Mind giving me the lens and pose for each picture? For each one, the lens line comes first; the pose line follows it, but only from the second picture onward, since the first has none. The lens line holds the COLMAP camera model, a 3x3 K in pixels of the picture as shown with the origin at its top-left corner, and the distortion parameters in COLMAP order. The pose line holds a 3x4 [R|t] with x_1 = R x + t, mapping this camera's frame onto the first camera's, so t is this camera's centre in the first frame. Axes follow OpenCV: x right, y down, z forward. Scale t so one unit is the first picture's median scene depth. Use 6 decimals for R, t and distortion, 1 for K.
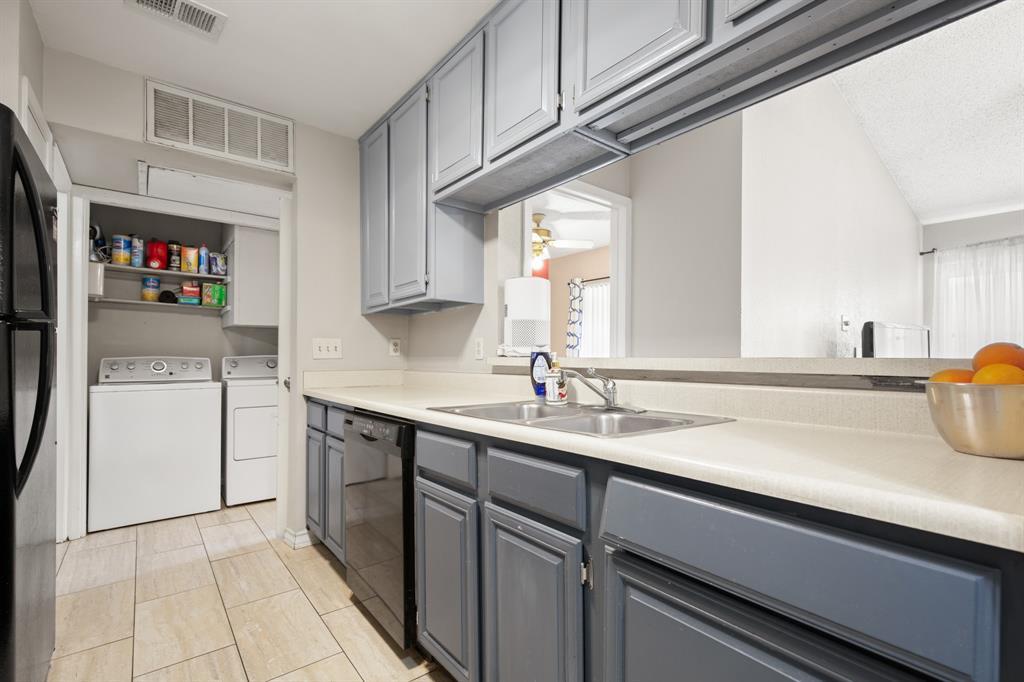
lens RADIAL K [[471.1, 0, 517.7], [0, 471.1, 347.8], [0, 0, 1]] dist [-0.001437, 0.000272]
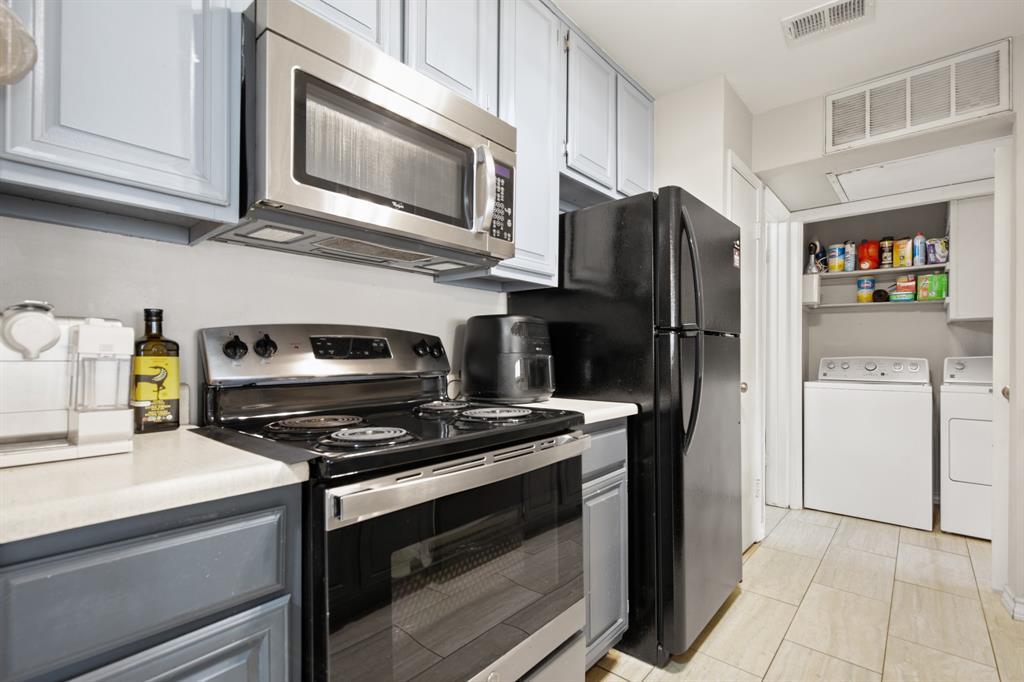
lens RADIAL K [[471.1, 0, 518.2], [0, 471.1, 349.6], [0, 0, 1]] dist [-0.001437, 0.000272]
pose [[0.166548, -0.011116, -0.985971, 0.100845], [0.014551, 0.999855, -0.008815, 0.001863], [0.985926, -0.012879, 0.166686, 0.093122]]
